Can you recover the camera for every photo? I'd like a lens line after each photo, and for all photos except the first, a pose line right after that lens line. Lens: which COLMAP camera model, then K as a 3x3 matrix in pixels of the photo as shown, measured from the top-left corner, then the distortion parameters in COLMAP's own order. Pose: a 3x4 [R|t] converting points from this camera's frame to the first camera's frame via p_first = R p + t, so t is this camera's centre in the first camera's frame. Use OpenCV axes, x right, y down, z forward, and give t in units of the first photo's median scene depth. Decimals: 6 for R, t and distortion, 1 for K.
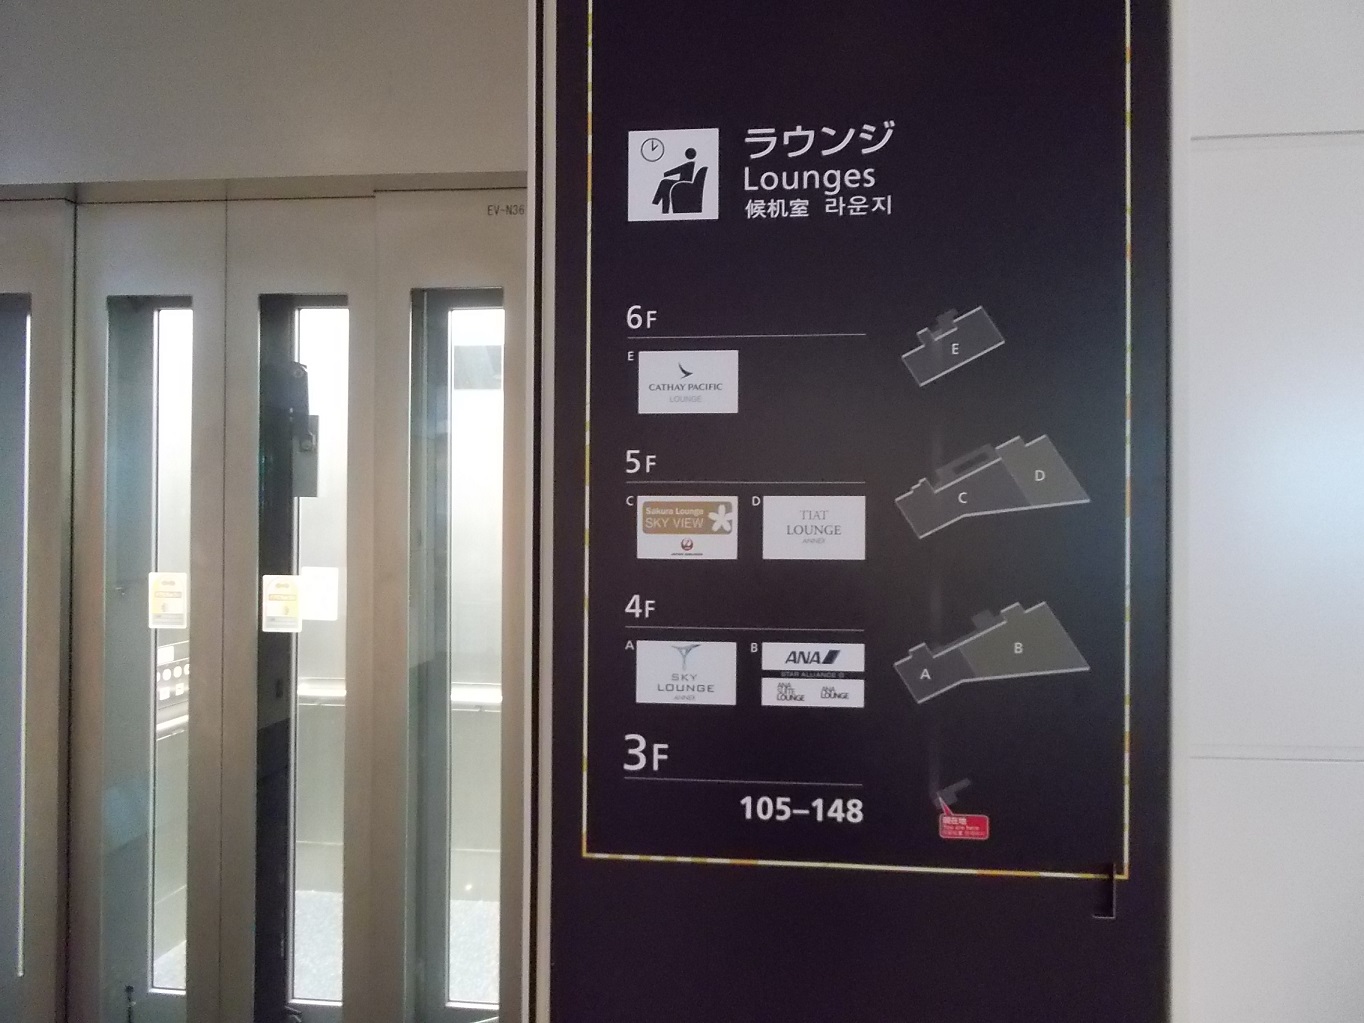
lens RADIAL K [[1015.3, 0, 685.7], [0, 1015.3, 508.3], [0, 0, 1]] dist [-0.003118, -0.004420]
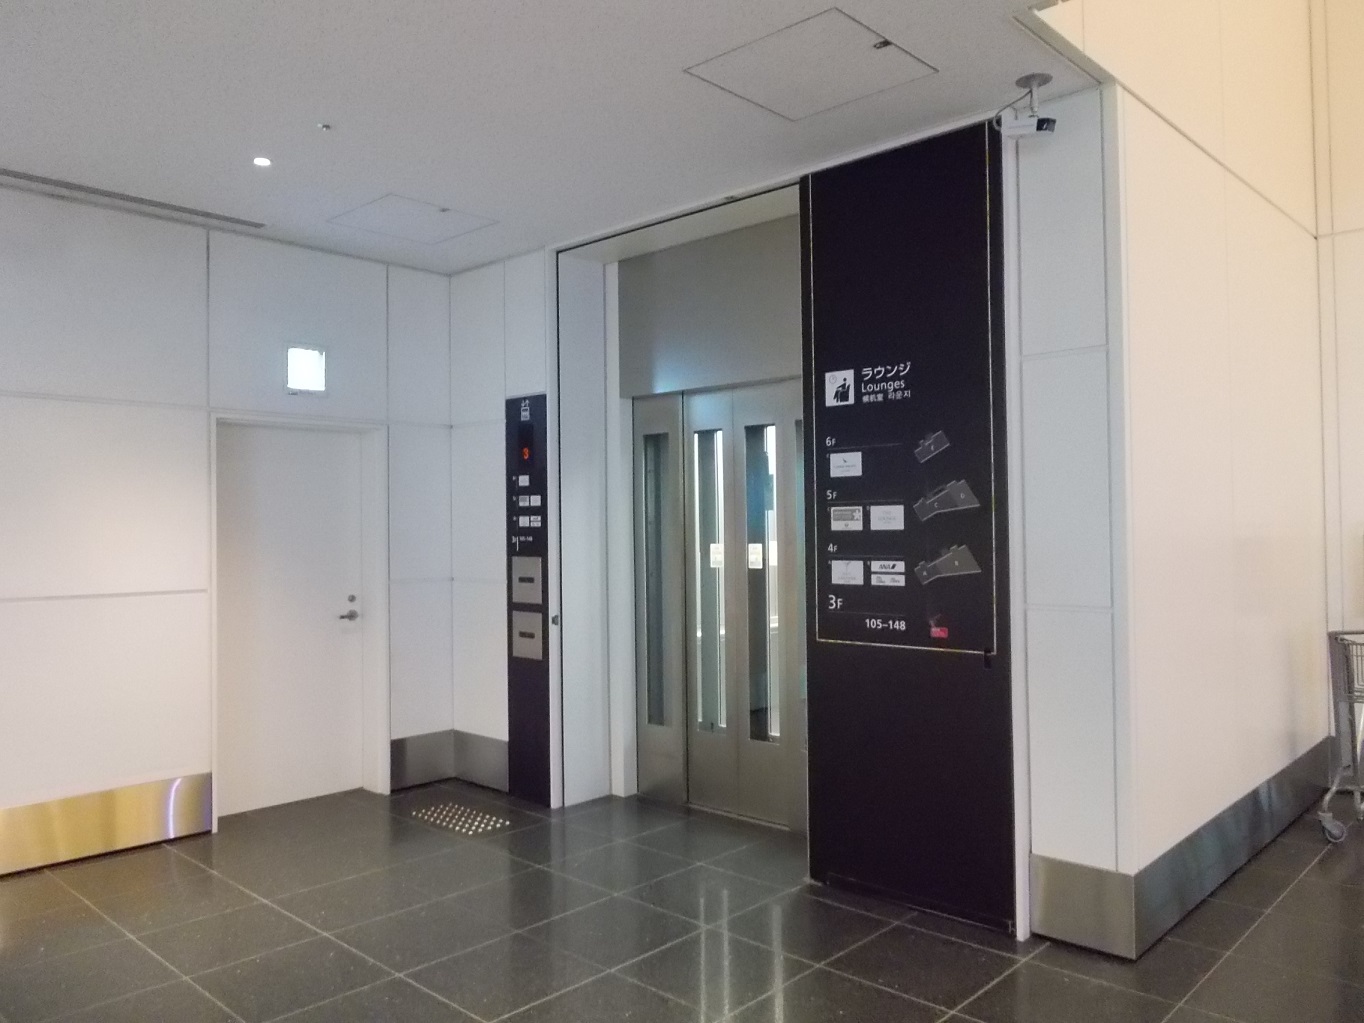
lens RADIAL K [[1015.3, 0, 685.7], [0, 1015.3, 508.3], [0, 0, 1]] dist [-0.003118, -0.004420]
pose [[0.801881, -0.023893, -0.597006, 1.280191], [0.018145, 0.999713, -0.015637, 0.026314], [0.597209, 0.001707, 0.802084, -1.428677]]
